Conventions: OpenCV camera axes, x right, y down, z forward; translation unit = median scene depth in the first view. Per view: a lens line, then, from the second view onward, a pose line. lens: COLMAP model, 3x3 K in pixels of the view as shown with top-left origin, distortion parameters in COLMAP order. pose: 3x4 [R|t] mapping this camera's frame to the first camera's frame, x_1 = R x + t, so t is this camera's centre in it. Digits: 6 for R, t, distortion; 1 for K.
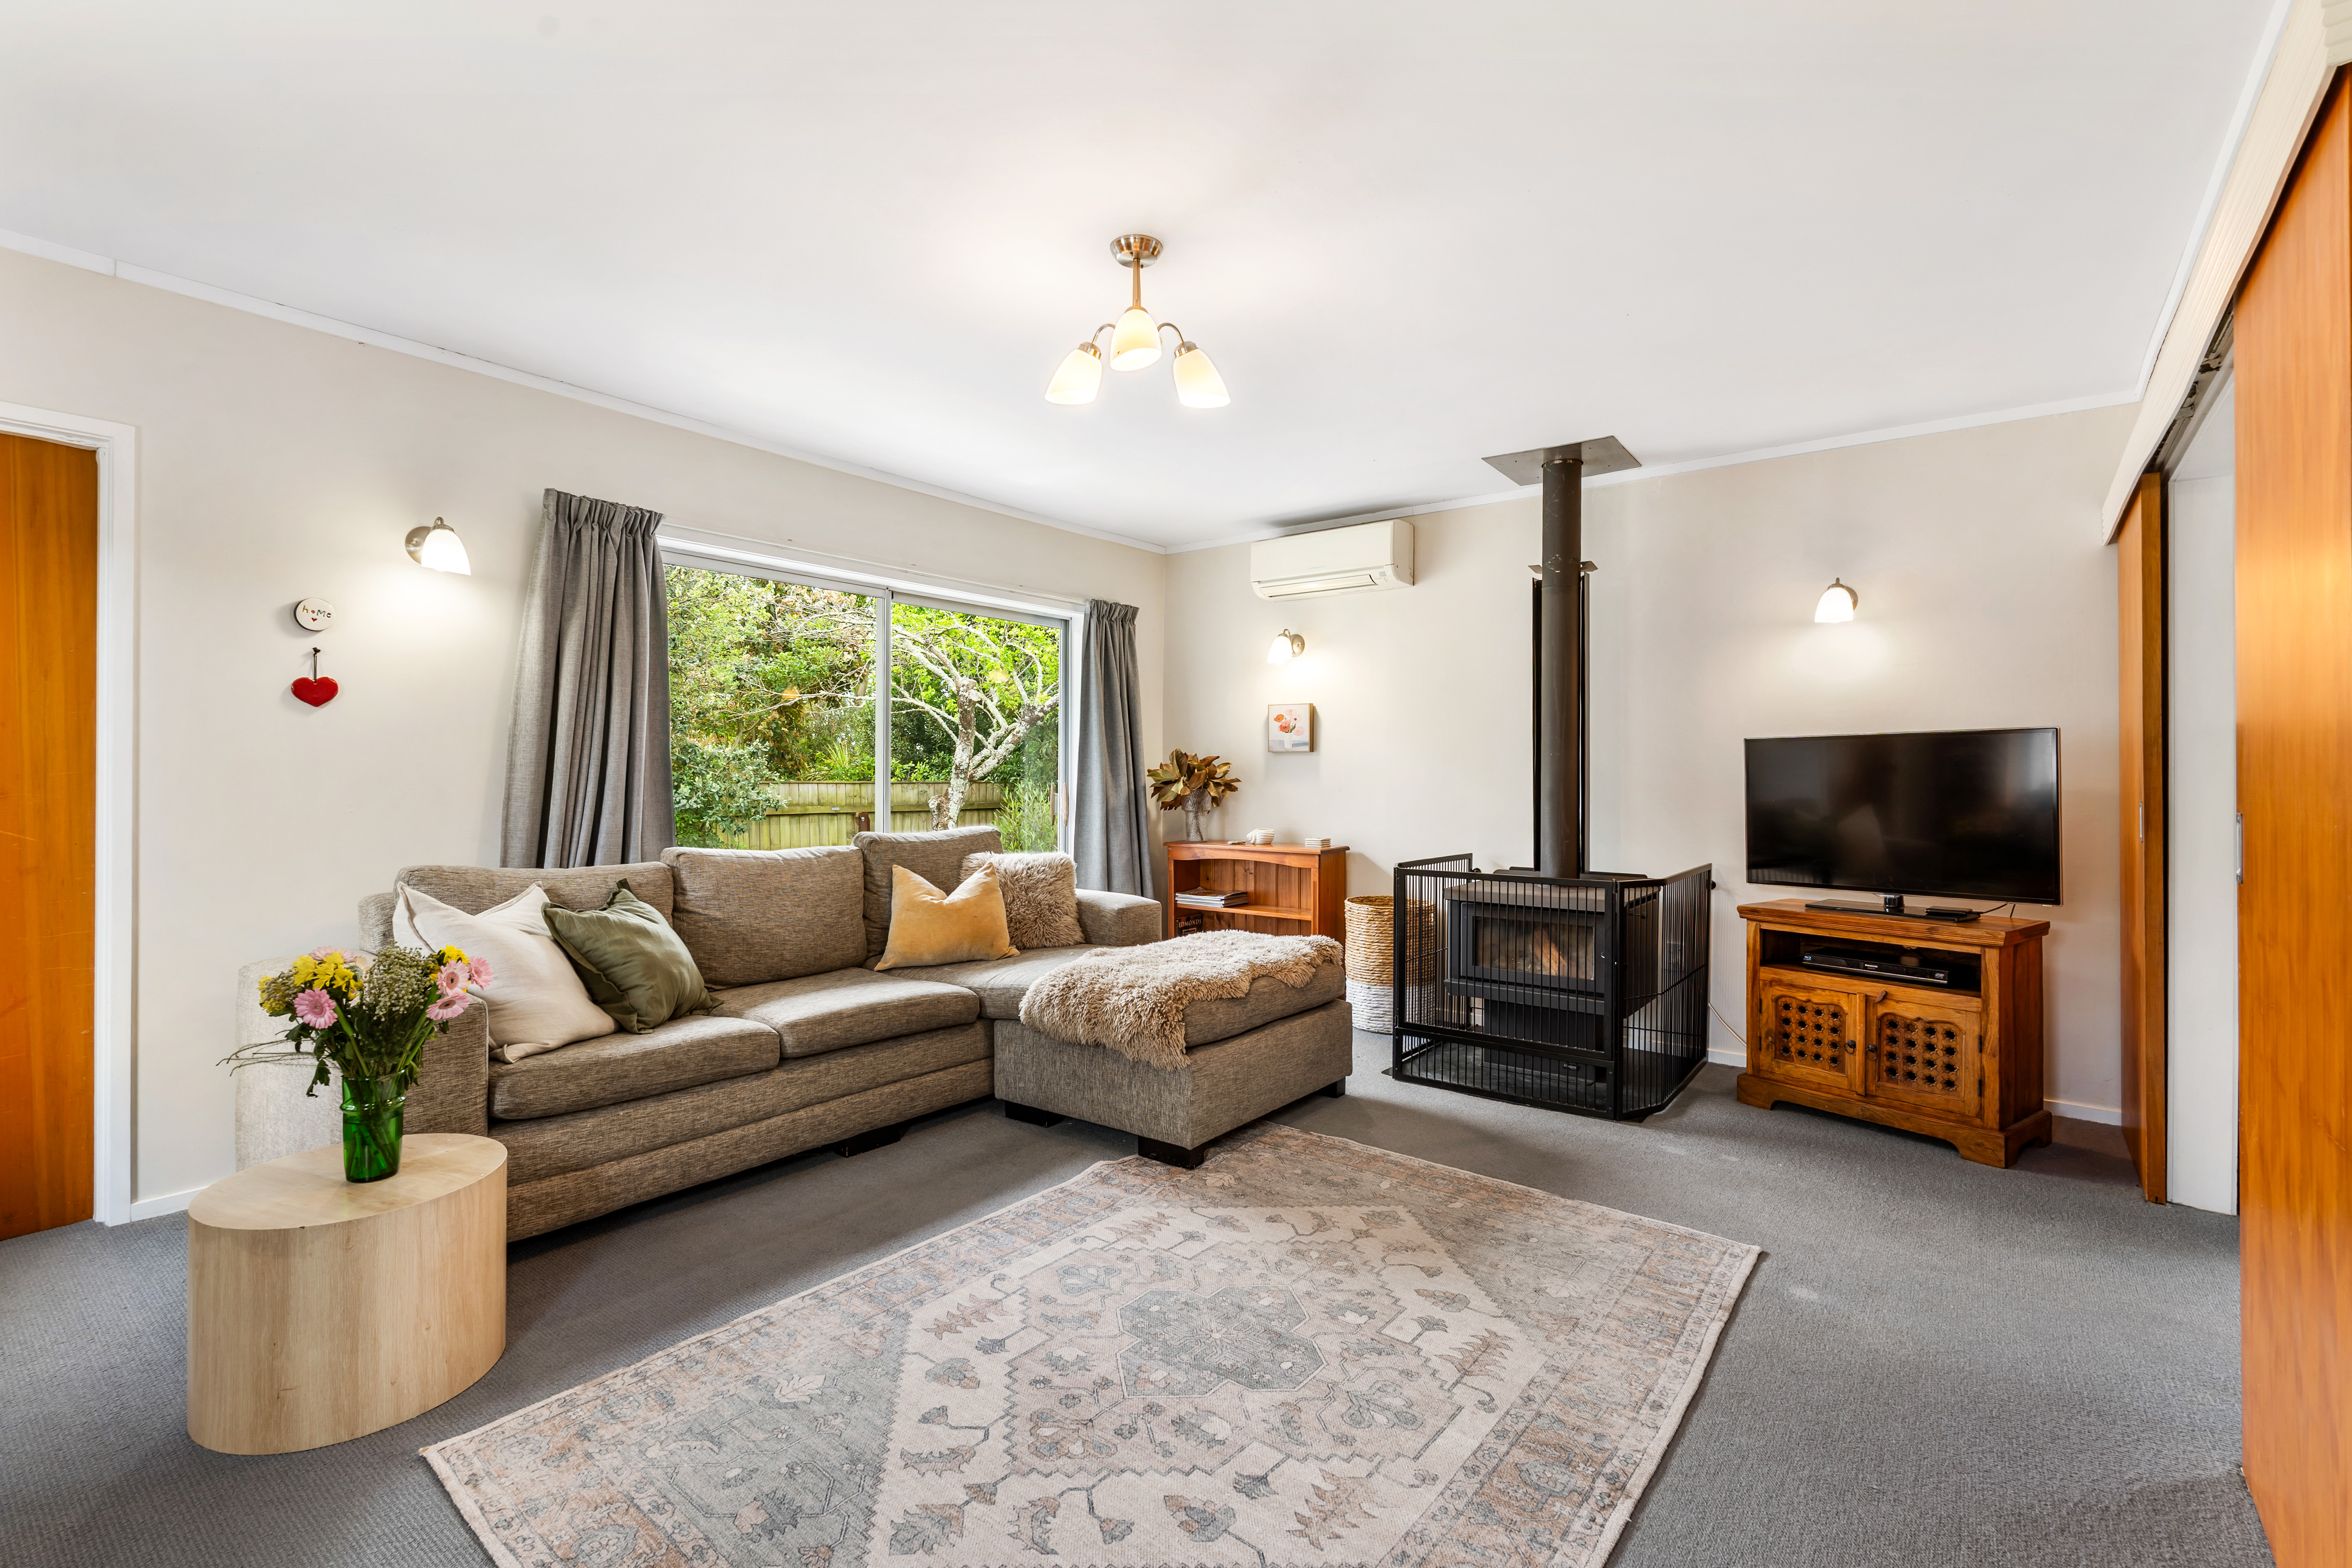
lens RADIAL K [[1064.4, 0, 1173.8], [0, 1064.4, 790.1], [0, 0, 1]] dist [-0.000672, 0.000474]
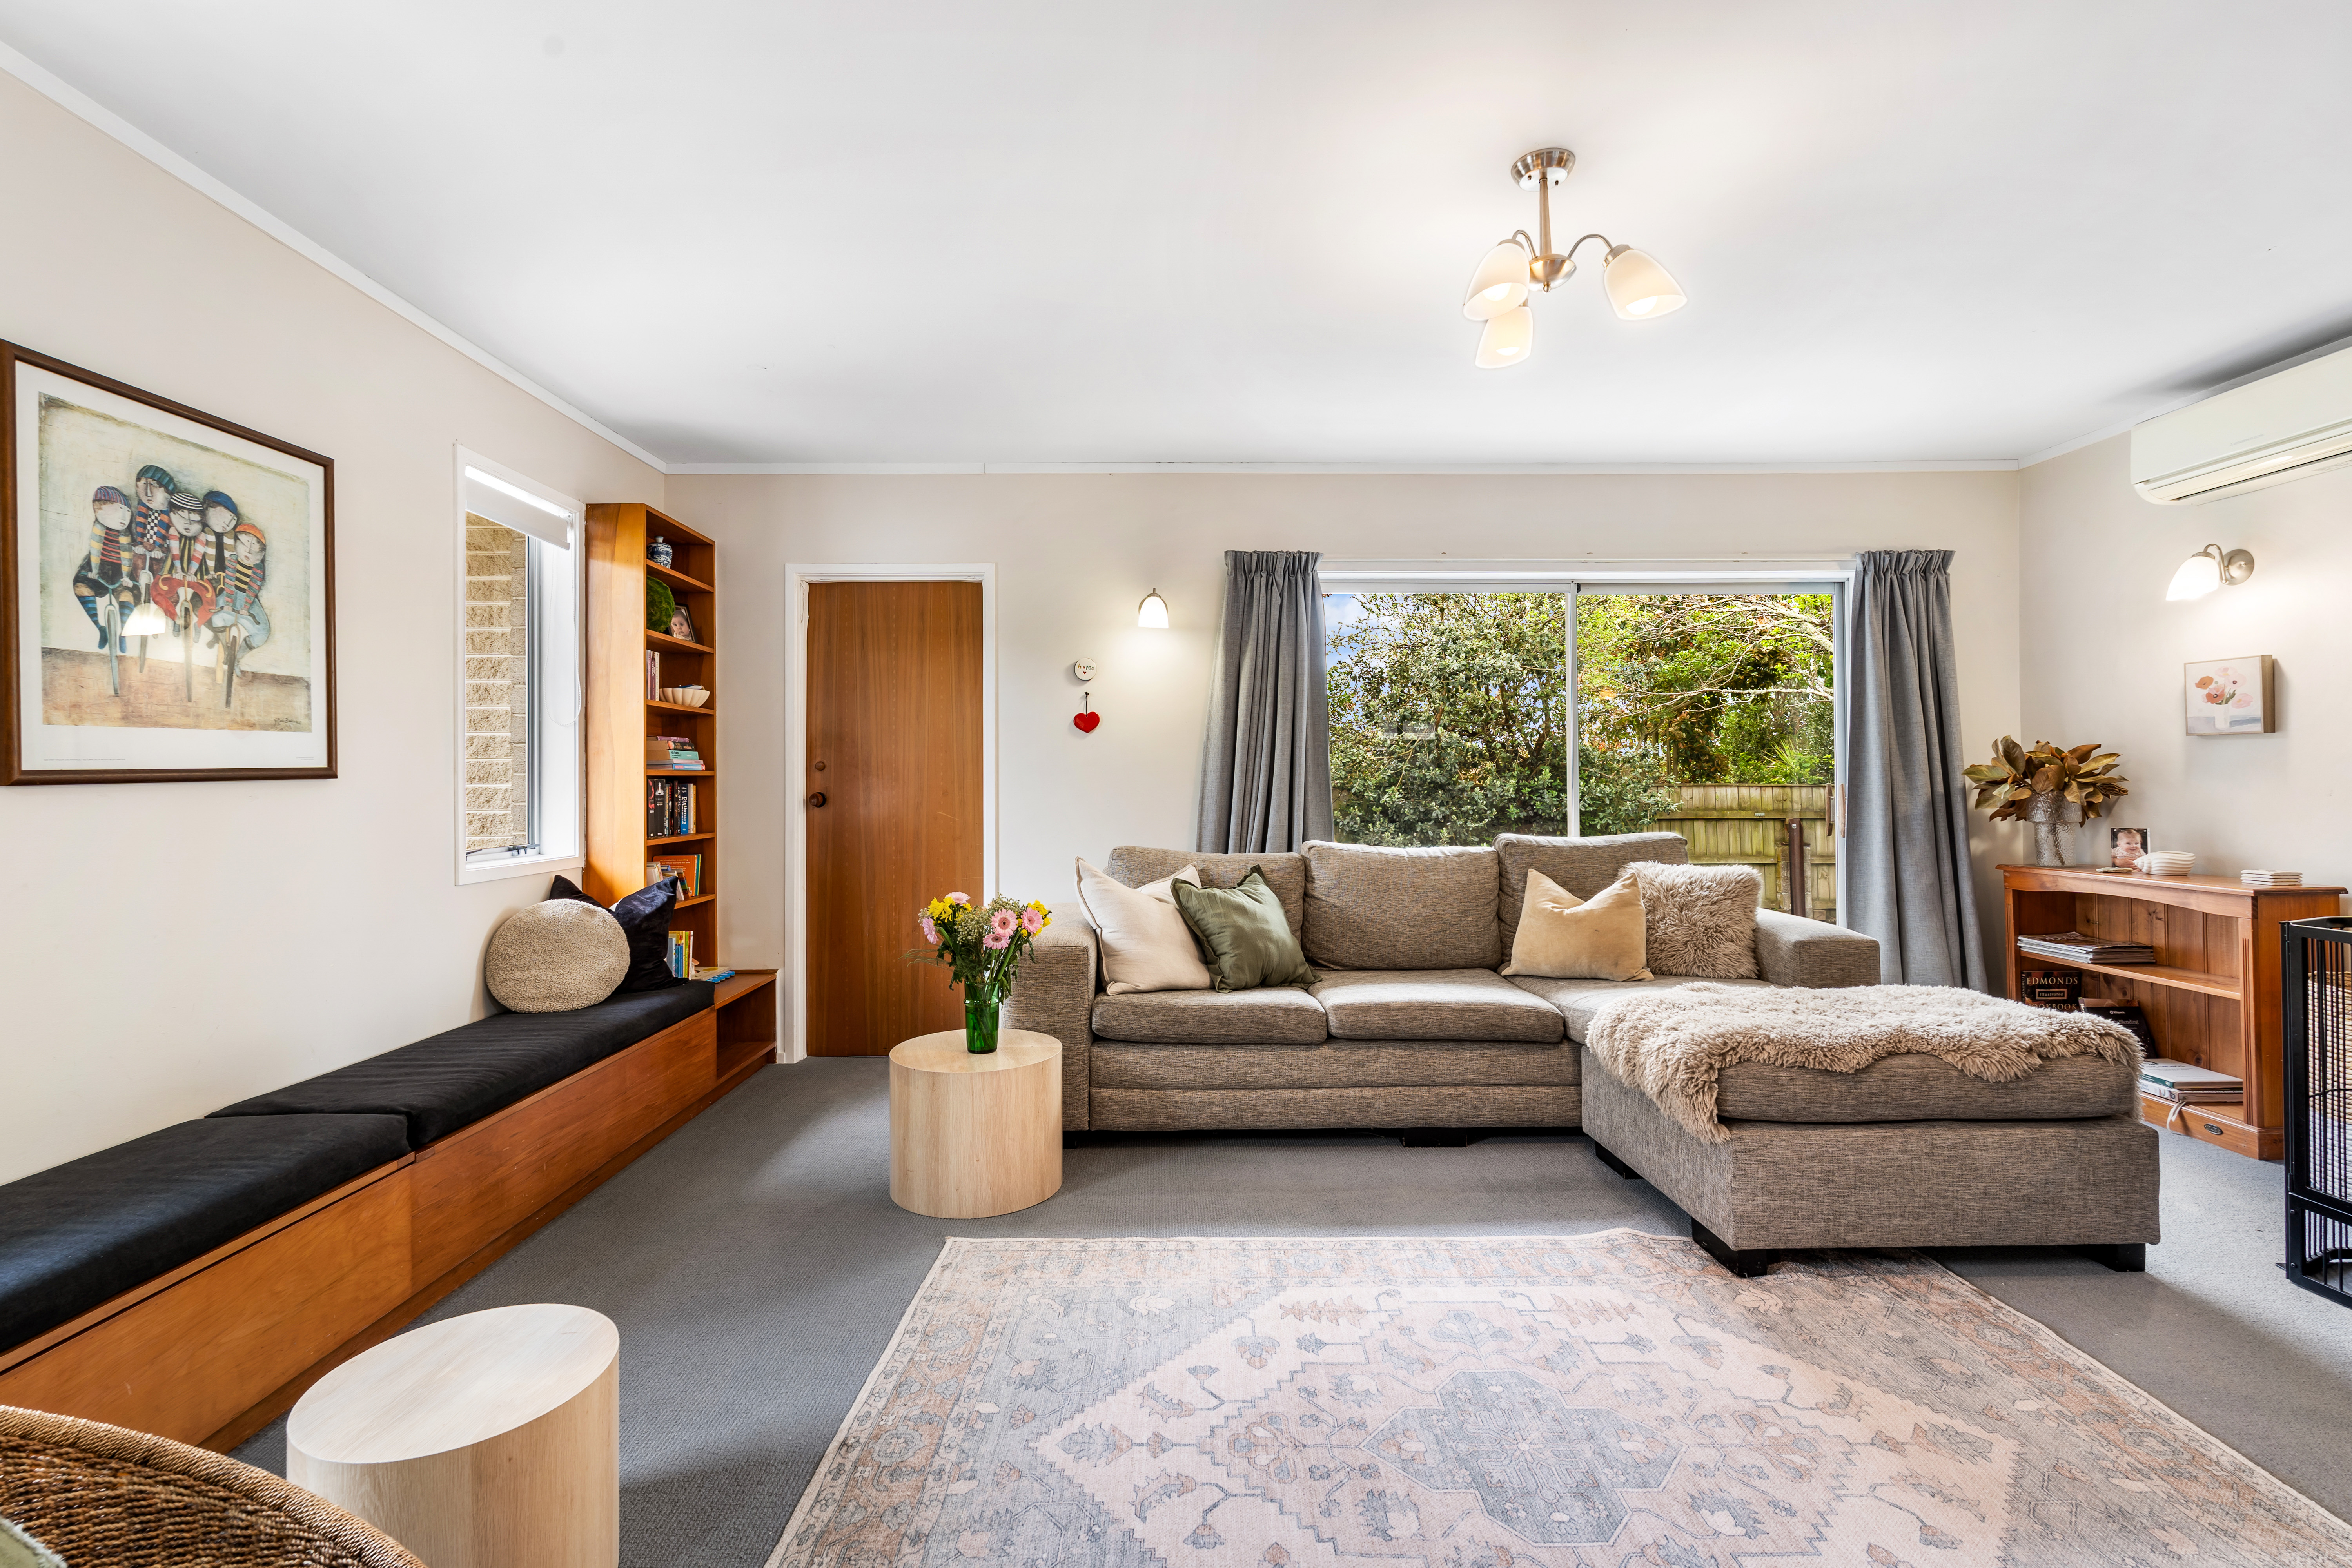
lens RADIAL K [[1054.4, 0, 1176.0], [0, 1054.4, 784.0], [0, 0, 1]] dist [0.000024, 0.000421]
pose [[0.623645, -0.004521, -0.781695, 0.364877], [-0.002832, 0.999964, -0.008043, 0.001874], [0.781703, 0.007230, 0.623609, 0.190822]]
